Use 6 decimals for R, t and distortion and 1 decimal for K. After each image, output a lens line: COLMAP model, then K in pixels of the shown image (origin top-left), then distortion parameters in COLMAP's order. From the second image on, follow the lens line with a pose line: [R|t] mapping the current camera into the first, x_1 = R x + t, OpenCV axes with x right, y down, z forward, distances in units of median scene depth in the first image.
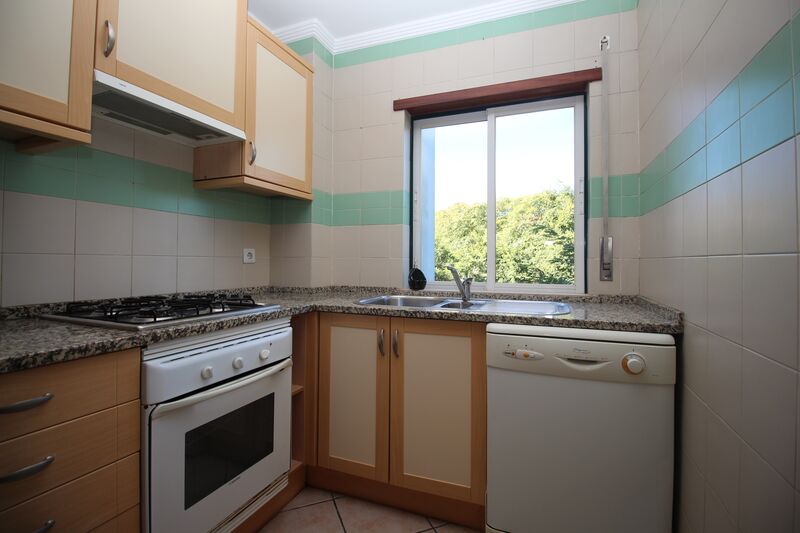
lens RADIAL K [[368.2, 0, 403.3], [0, 368.2, 257.0], [0, 0, 1]] dist [0.001714, -0.014843]
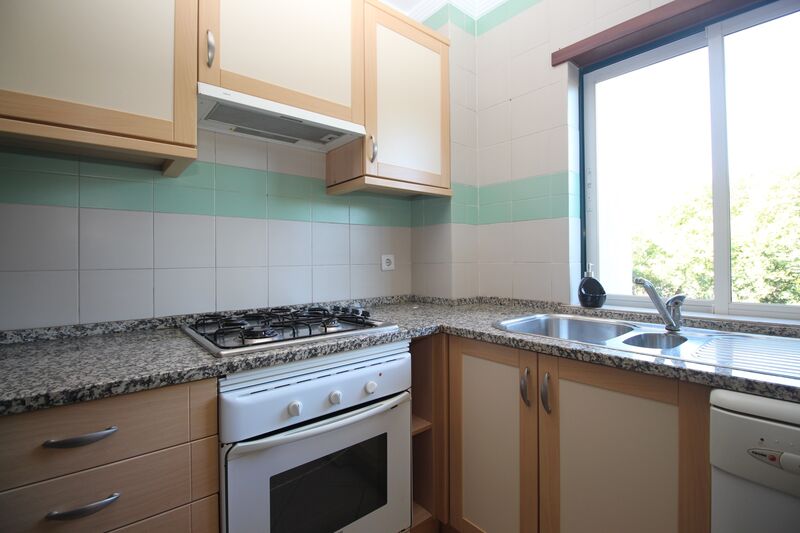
lens RADIAL K [[368.2, 0, 403.3], [0, 368.2, 257.0], [0, 0, 1]] dist [0.001714, -0.014843]
pose [[0.884088, -0.017103, -0.467008, 0.063147], [0.020521, 0.999787, 0.002234, -0.022963], [0.466870, -0.011558, 0.884250, 0.247598]]
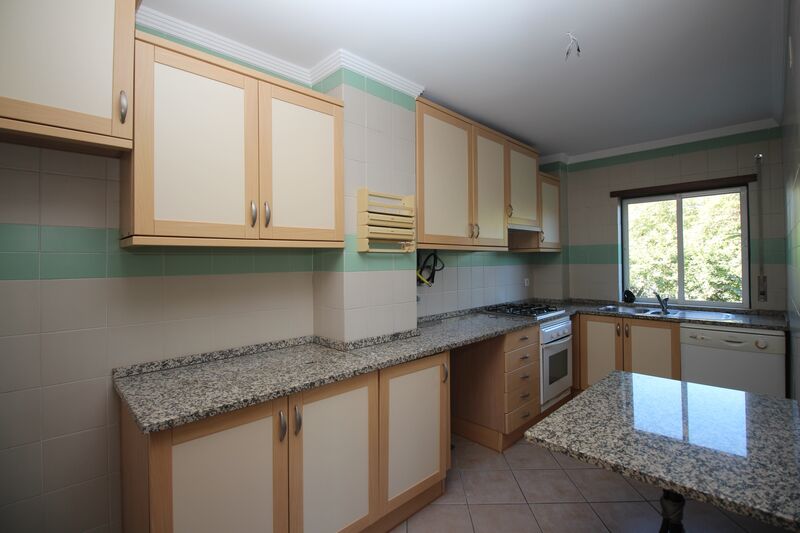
lens RADIAL K [[368.2, 0, 403.3], [0, 368.2, 257.0], [0, 0, 1]] dist [0.001714, -0.014843]
pose [[0.918463, -0.019252, -0.395037, -0.313546], [0.019997, 0.999798, -0.002232, -0.177728], [0.395000, -0.005850, 0.918662, -1.244402]]
